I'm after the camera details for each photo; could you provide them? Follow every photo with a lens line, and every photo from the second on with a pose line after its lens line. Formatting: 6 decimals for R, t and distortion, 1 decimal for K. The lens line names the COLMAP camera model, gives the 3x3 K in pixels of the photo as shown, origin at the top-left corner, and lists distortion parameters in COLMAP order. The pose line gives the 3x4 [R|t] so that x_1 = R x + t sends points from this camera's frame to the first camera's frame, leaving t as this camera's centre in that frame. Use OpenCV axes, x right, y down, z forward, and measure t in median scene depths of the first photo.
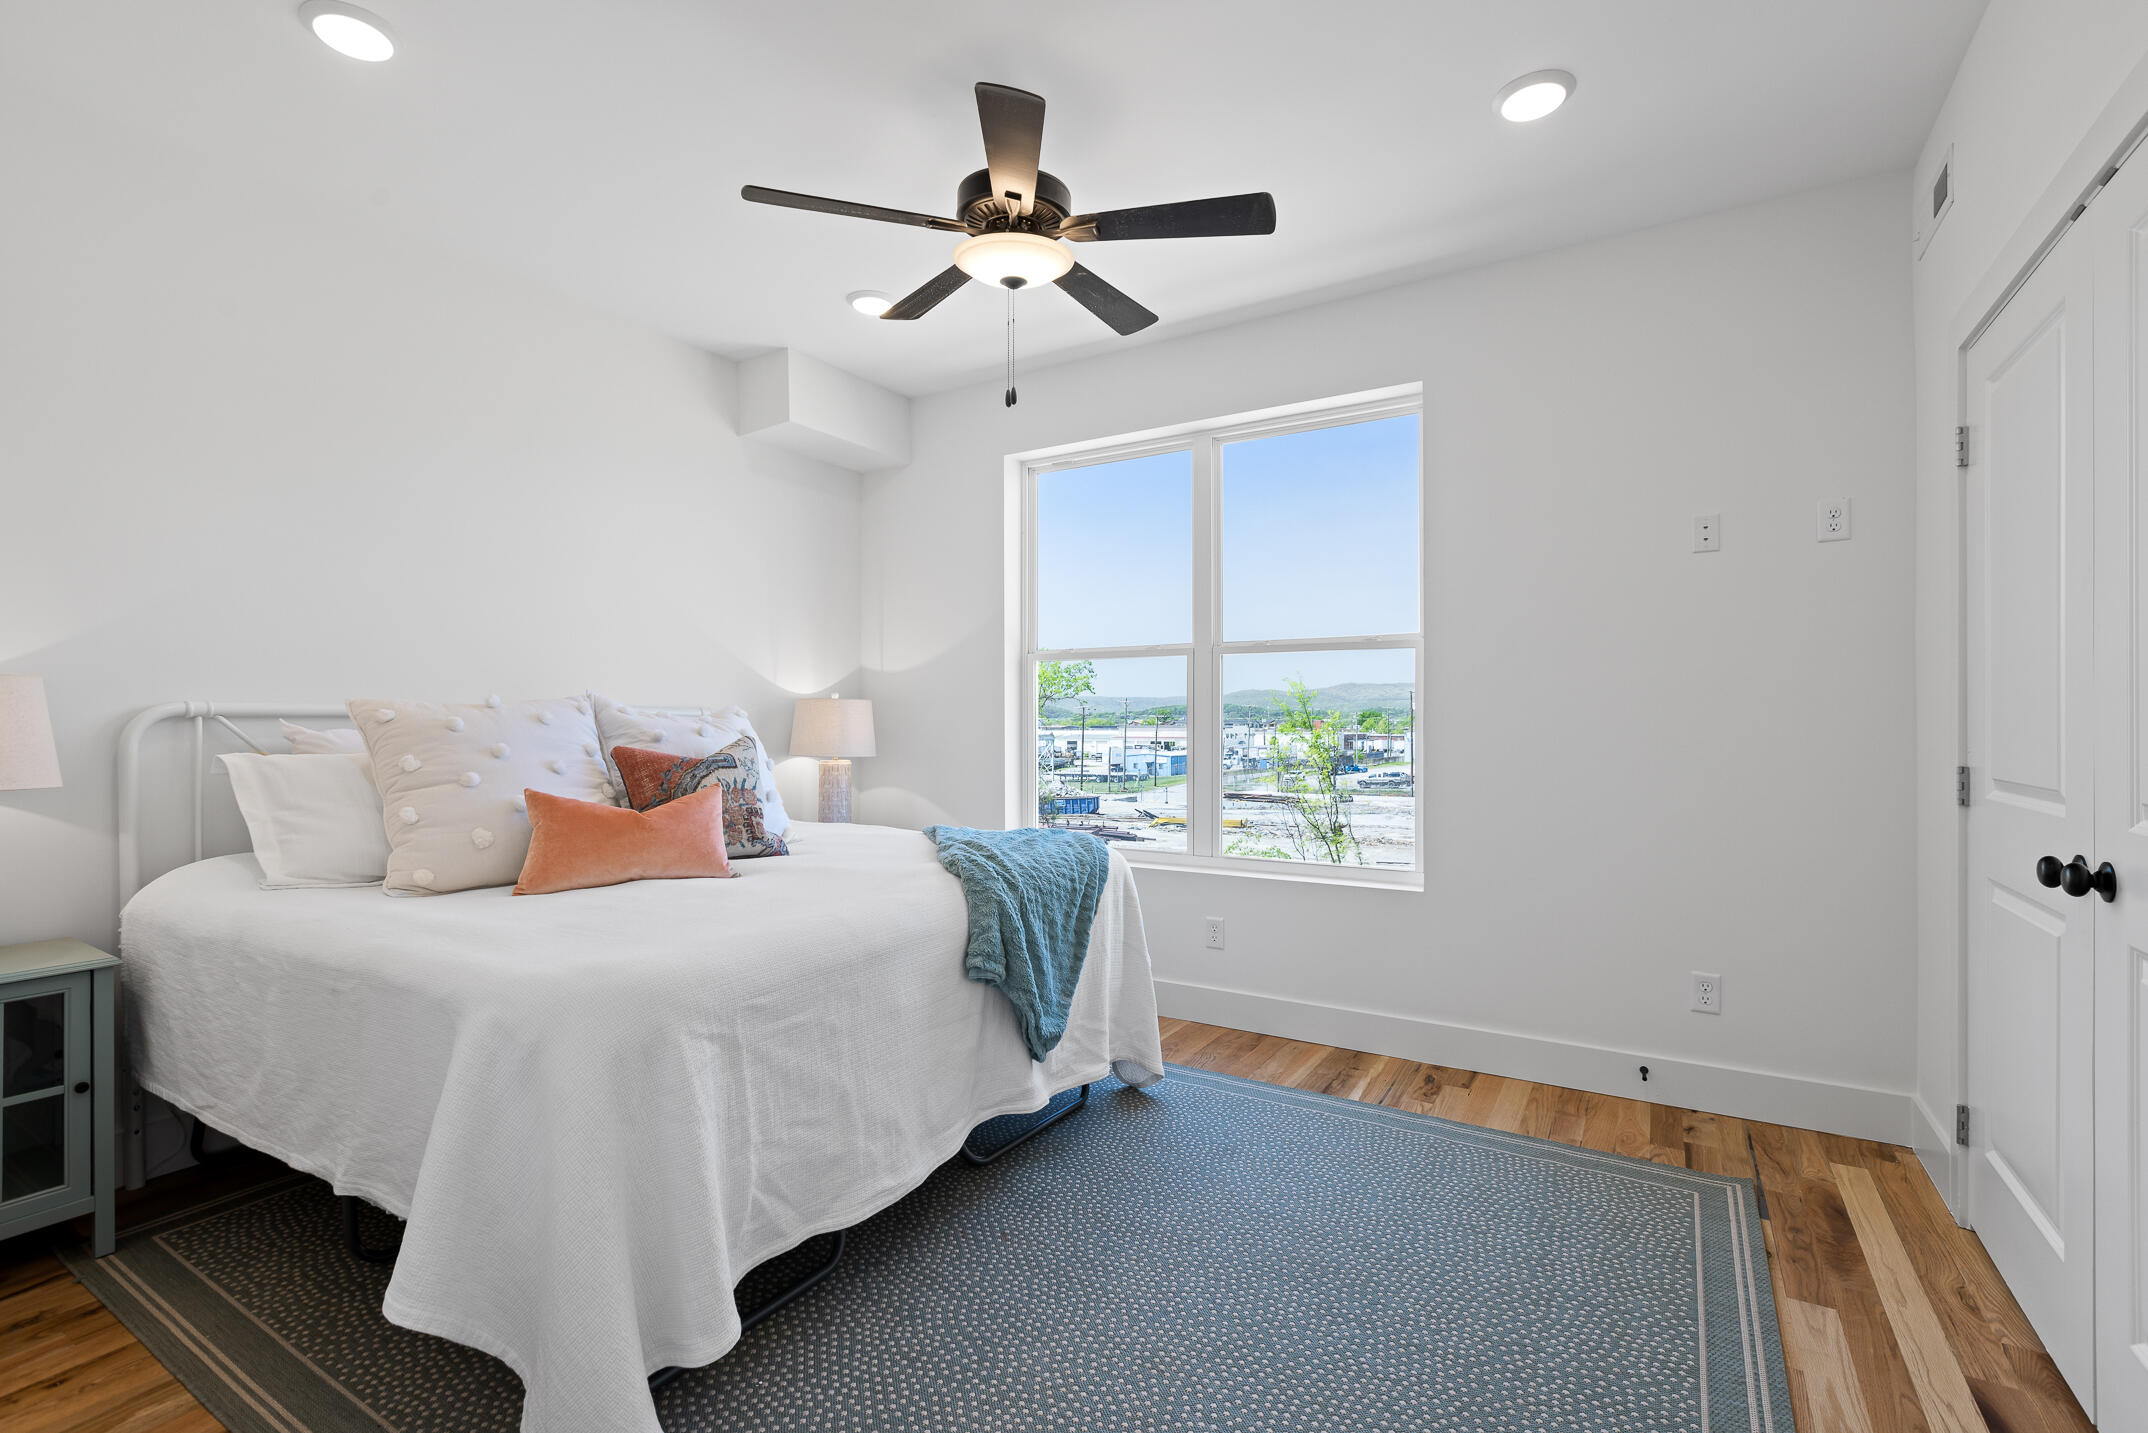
lens RADIAL K [[960.5, 0, 1068.4], [0, 960.5, 717.6], [0, 0, 1]] dist [-0.001487, -0.000440]
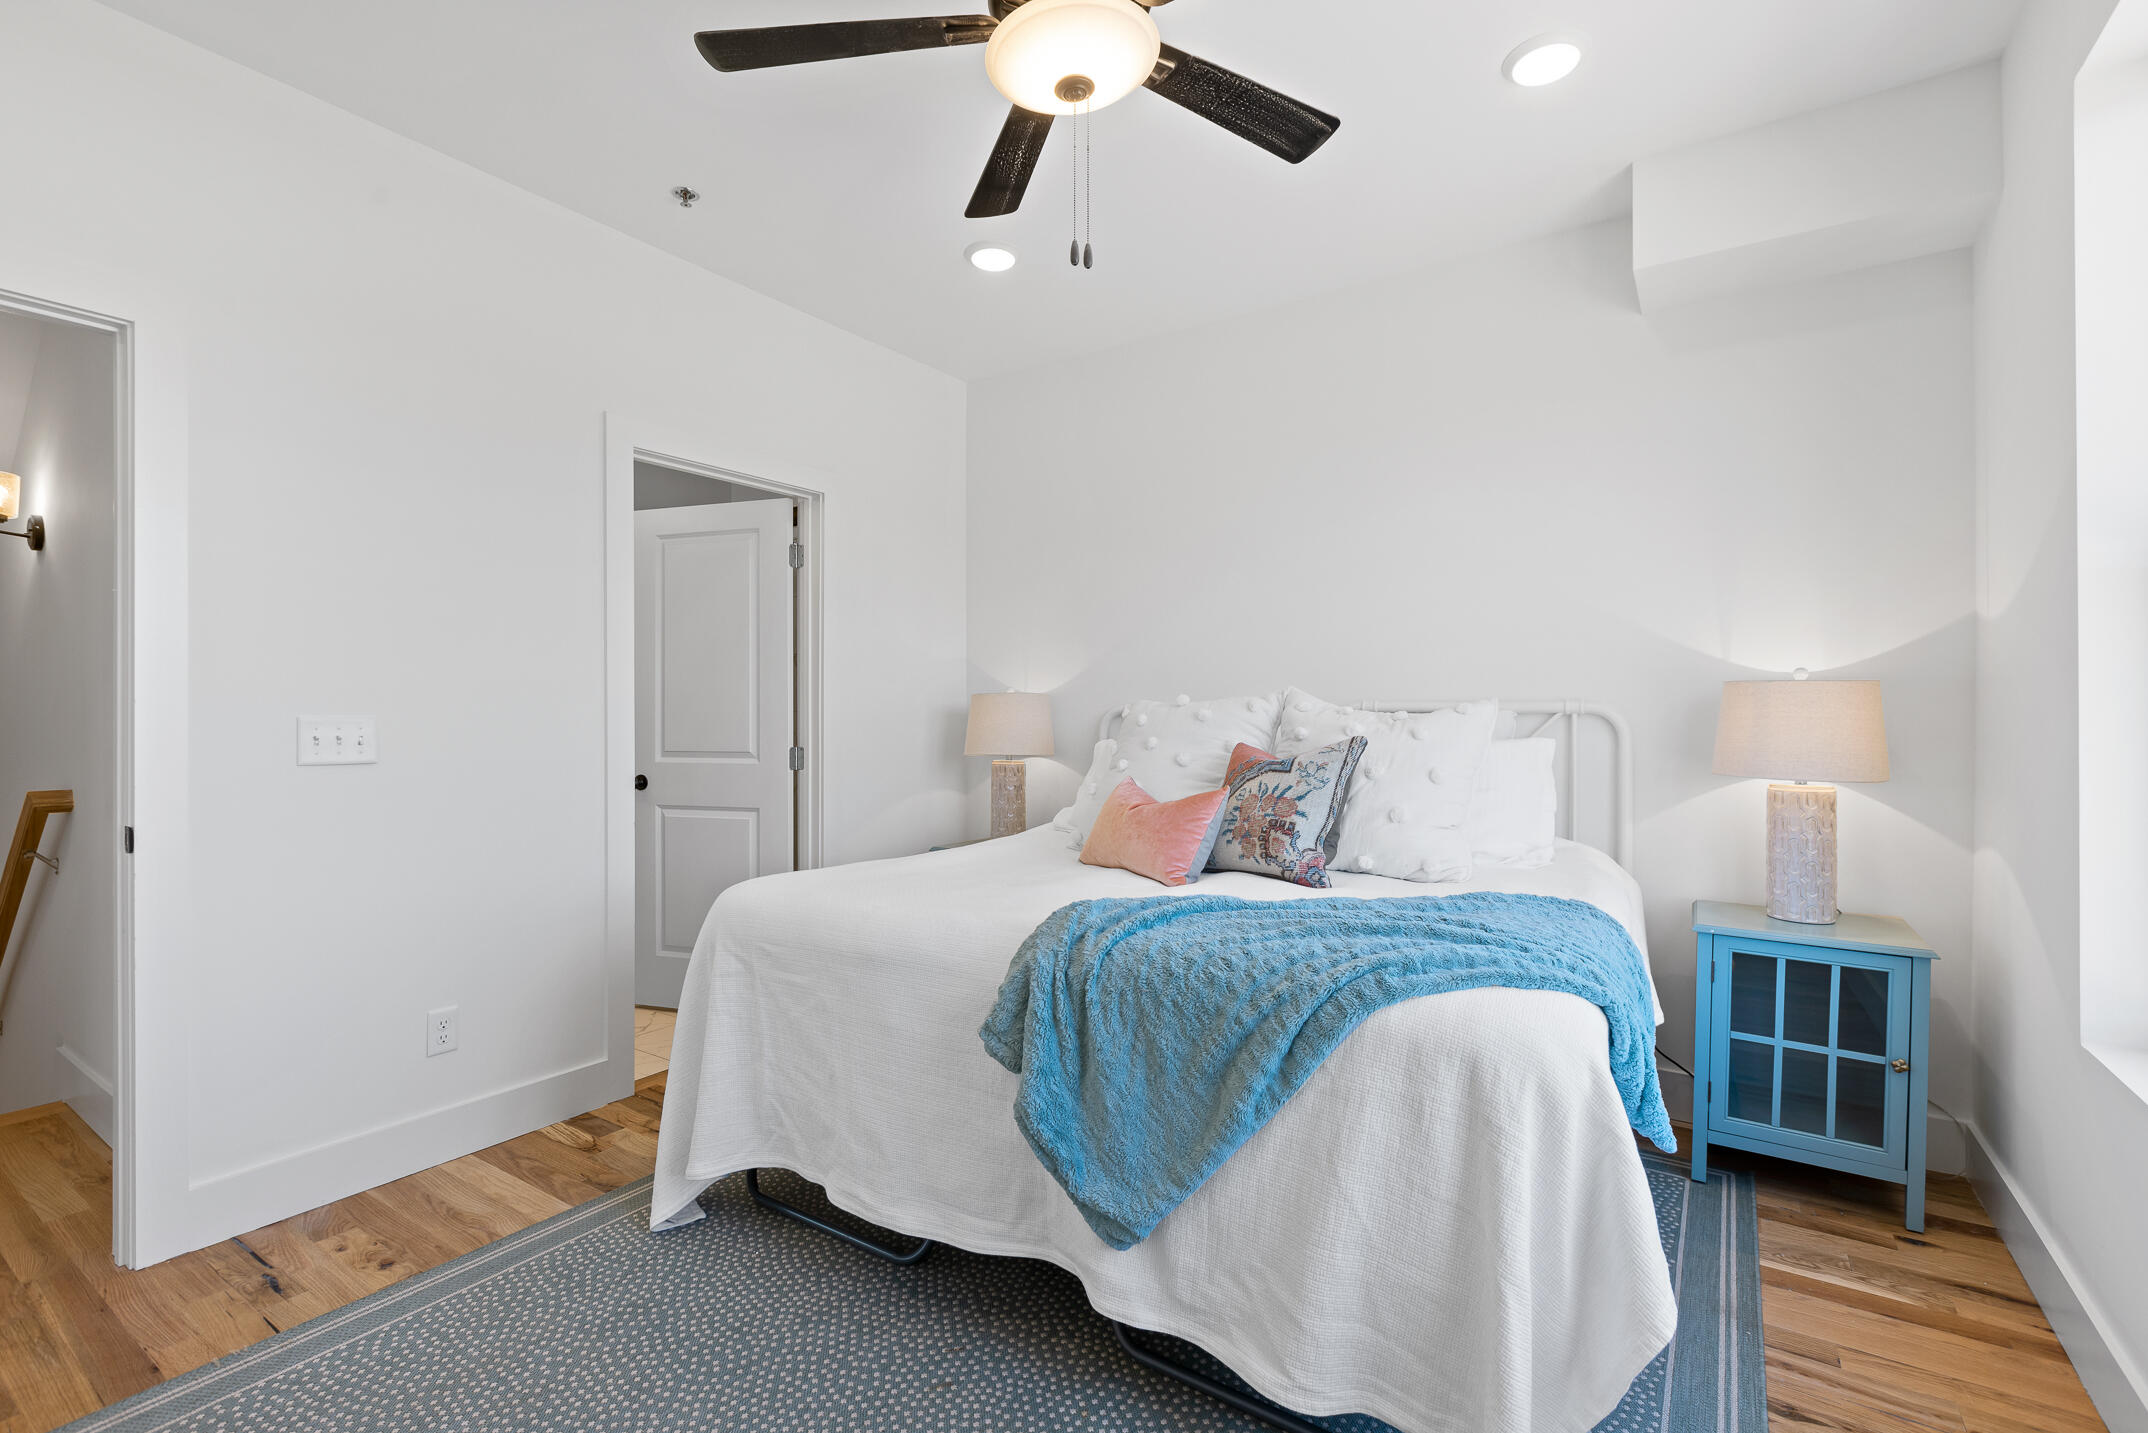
lens RADIAL K [[960.5, 0, 1066.2], [0, 960.5, 732.7], [0, 0, 1]] dist [-0.001487, -0.000440]
pose [[-0.038849, 0.010898, -0.999186, 0.528080], [0.003304, 0.999936, 0.010777, 0.008024], [0.999240, -0.002882, -0.038882, 0.862012]]
